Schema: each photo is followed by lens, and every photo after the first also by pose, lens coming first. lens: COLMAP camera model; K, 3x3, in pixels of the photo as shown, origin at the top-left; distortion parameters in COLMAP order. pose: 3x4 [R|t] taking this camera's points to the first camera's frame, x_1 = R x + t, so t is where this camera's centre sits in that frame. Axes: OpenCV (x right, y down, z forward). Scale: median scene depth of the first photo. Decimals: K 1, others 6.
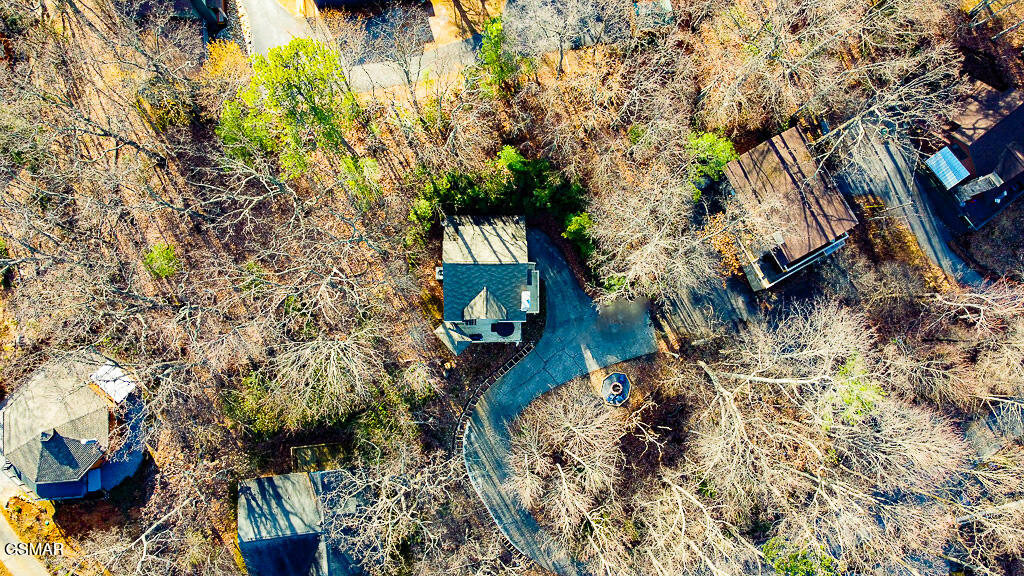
lens RADIAL K [[796.9, 0, 512.0], [0, 796.9, 288.0], [0, 0, 1]] dist [0.008453, 0.002230]
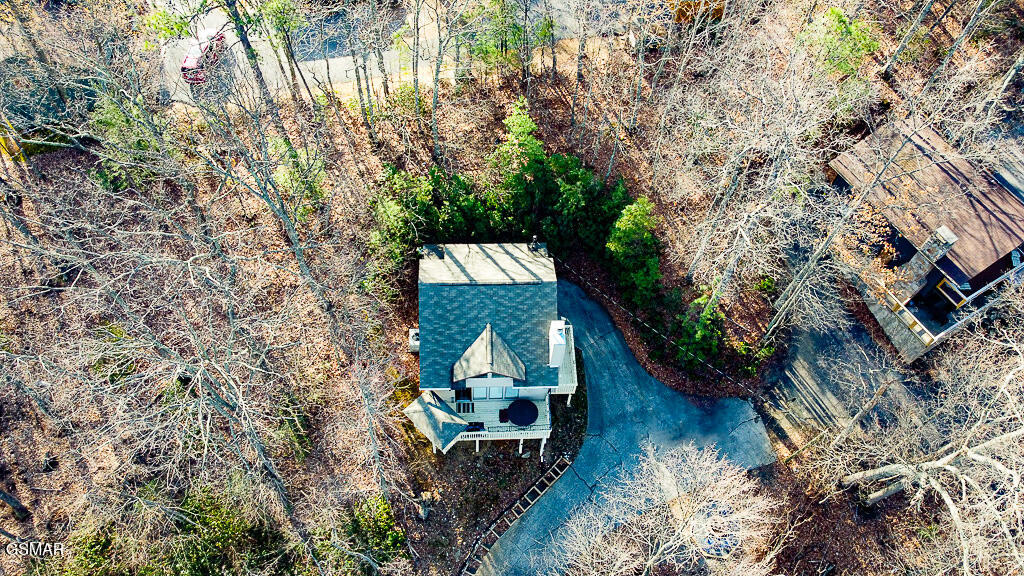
lens RADIAL K [[796.9, 0, 512.0], [0, 796.9, 288.0], [0, 0, 1]] dist [0.008453, 0.002230]
pose [[0.999386, -0.029542, 0.018862, -0.026031], [0.034827, 0.897600, -0.439434, 0.235969], [-0.003949, 0.439820, 0.898077, 0.431943]]
